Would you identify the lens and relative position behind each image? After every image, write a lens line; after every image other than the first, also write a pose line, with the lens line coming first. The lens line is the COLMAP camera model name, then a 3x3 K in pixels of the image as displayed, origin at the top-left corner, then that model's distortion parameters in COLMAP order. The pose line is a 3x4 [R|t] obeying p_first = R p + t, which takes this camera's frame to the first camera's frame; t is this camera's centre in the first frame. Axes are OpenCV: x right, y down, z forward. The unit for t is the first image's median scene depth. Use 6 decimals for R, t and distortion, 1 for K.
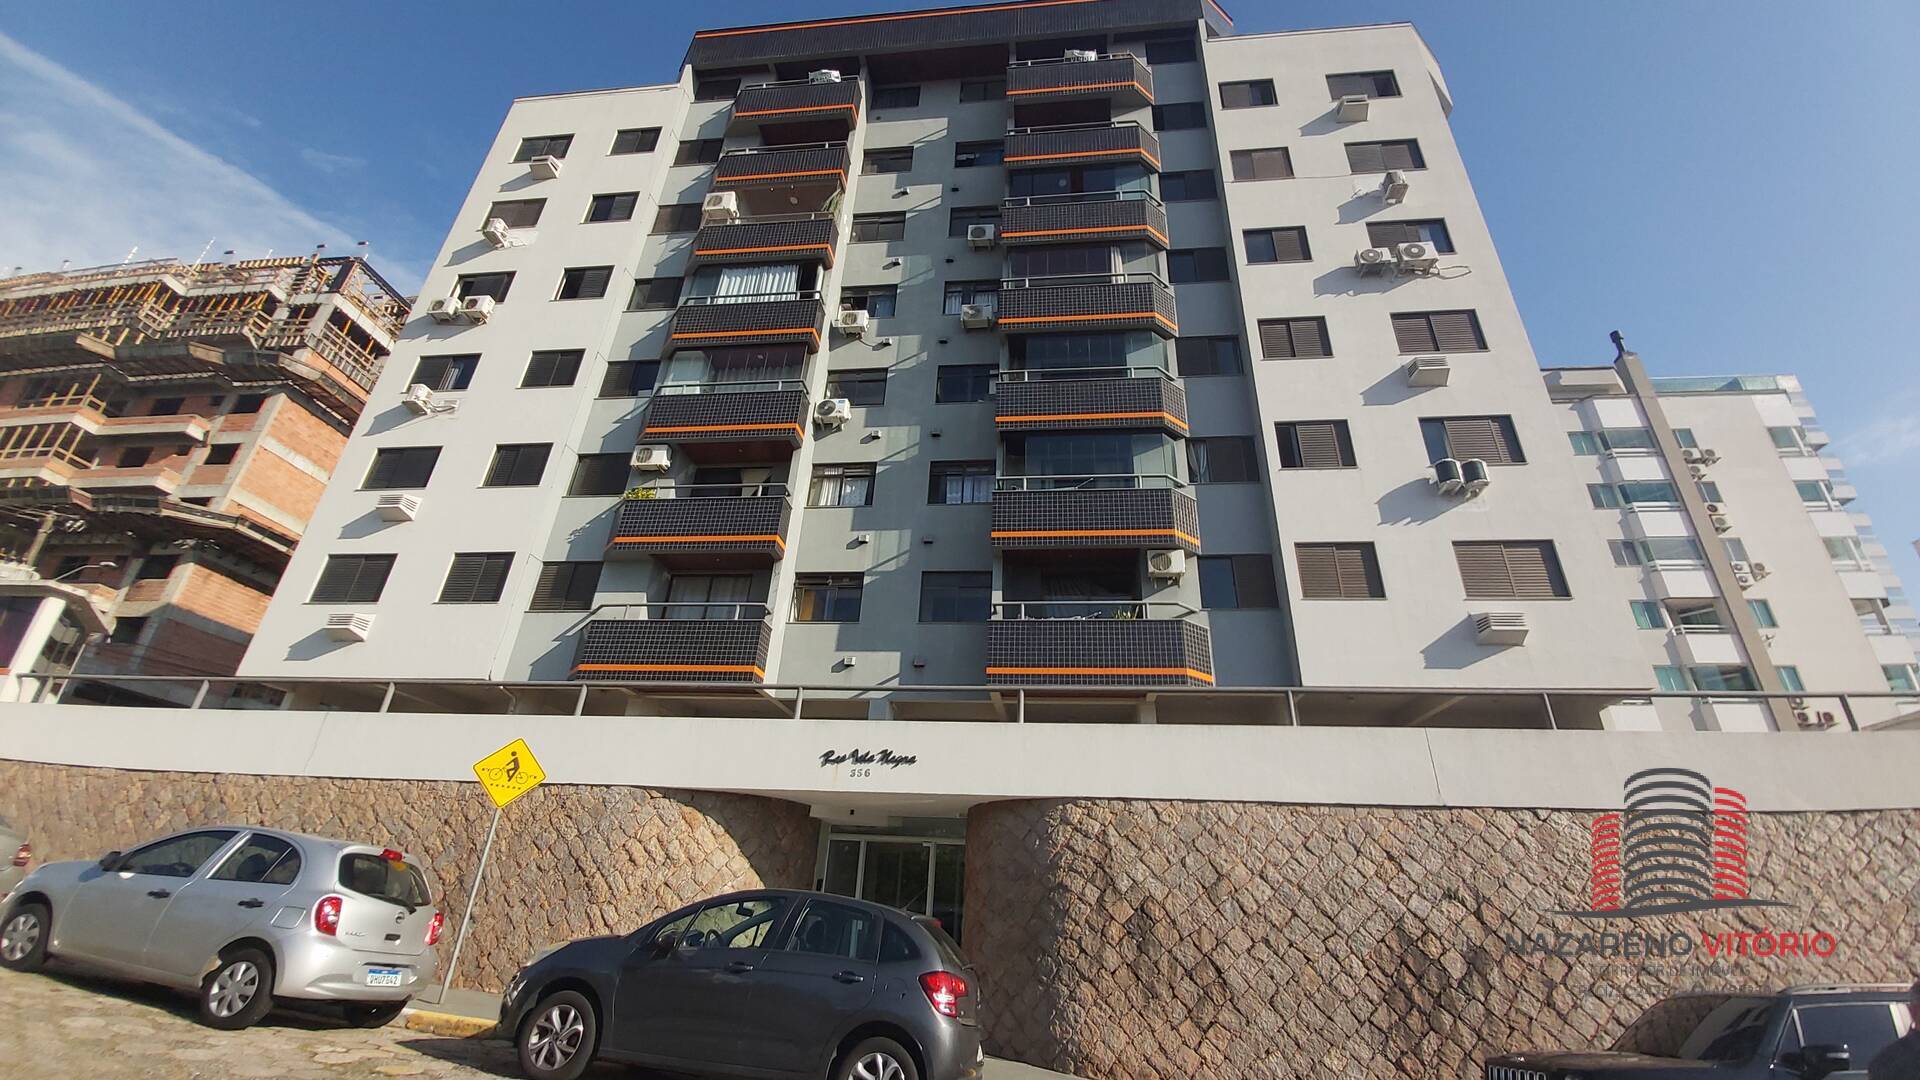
lens RADIAL K [[747.1, 0, 965.9], [0, 747.1, 543.2], [0, 0, 1]] dist [-0.005719, -0.004974]
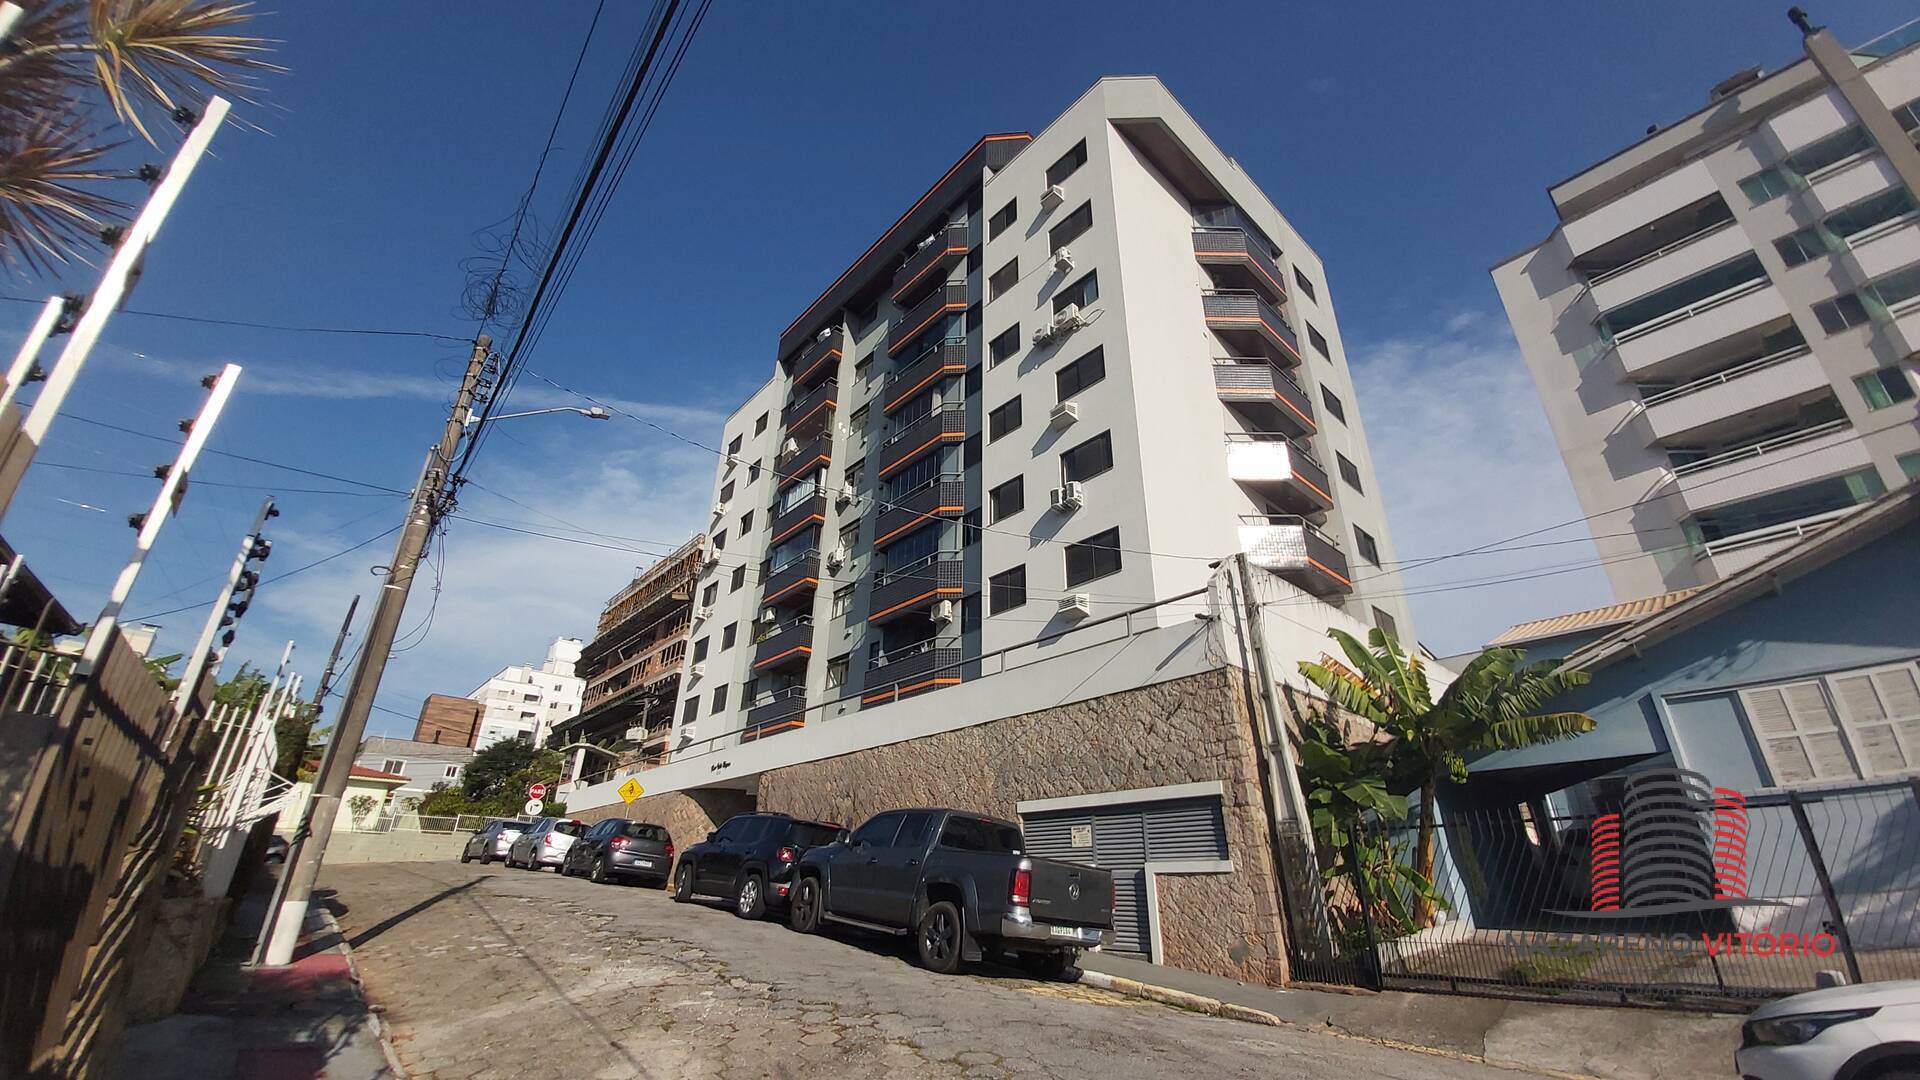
lens RADIAL K [[747.1, 0, 942.2], [0, 747.1, 540.6], [0, 0, 1]] dist [-0.005719, -0.004974]
pose [[0.738553, -0.316930, -0.595059, 1.029371], [0.306109, 0.944034, -0.122870, 0.066773], [0.600697, -0.091407, 0.794234, -0.181515]]
